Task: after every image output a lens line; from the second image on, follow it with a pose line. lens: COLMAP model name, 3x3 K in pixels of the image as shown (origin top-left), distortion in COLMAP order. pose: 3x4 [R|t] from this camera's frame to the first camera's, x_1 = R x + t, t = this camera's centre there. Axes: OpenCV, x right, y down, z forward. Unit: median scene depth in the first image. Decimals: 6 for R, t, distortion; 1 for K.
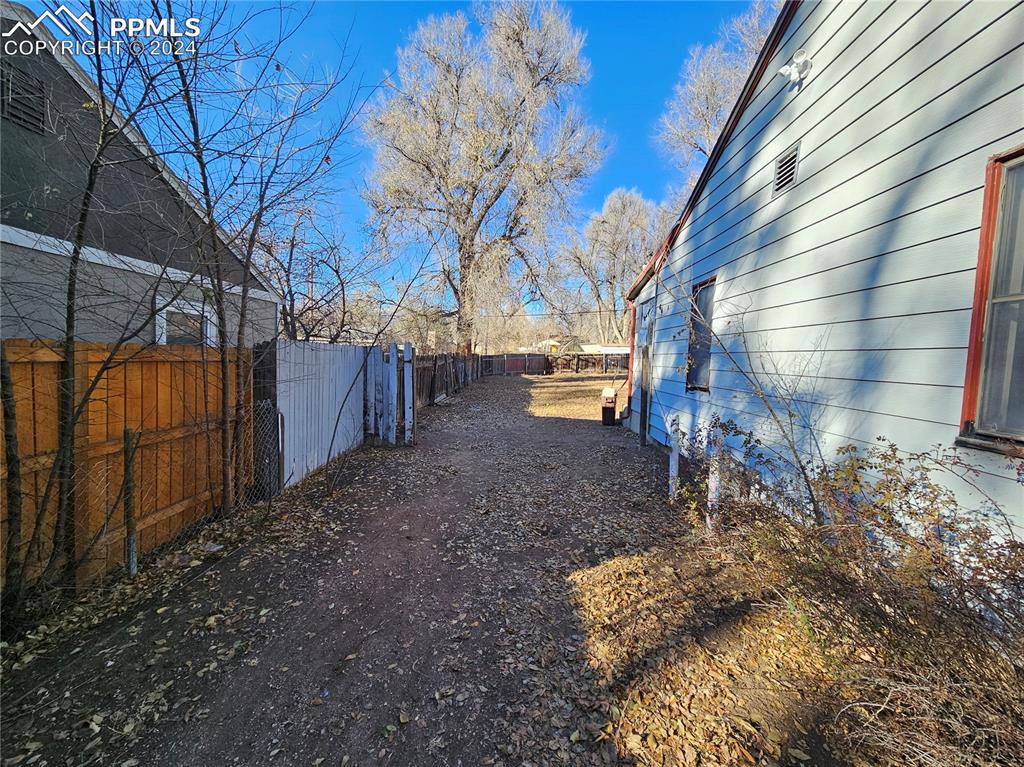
lens RADIAL K [[409.1, 0, 512.0], [0, 409.1, 383.5], [0, 0, 1]] dist [0.001469, 0.000245]
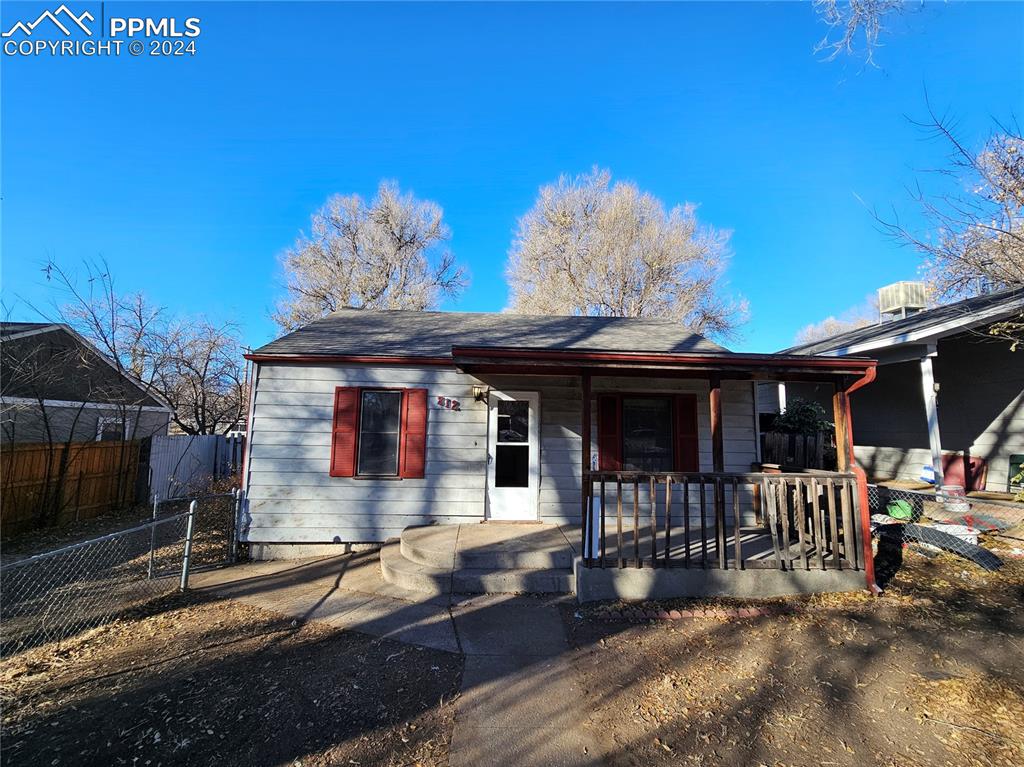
lens RADIAL K [[409.1, 0, 512.0], [0, 409.1, 383.5], [0, 0, 1]] dist [0.001469, 0.000245]
pose [[0.997145, -0.008780, 0.074993, 0.434762], [0.021173, 0.985880, -0.166109, 0.010370], [-0.072475, 0.167223, 0.983252, -0.501197]]
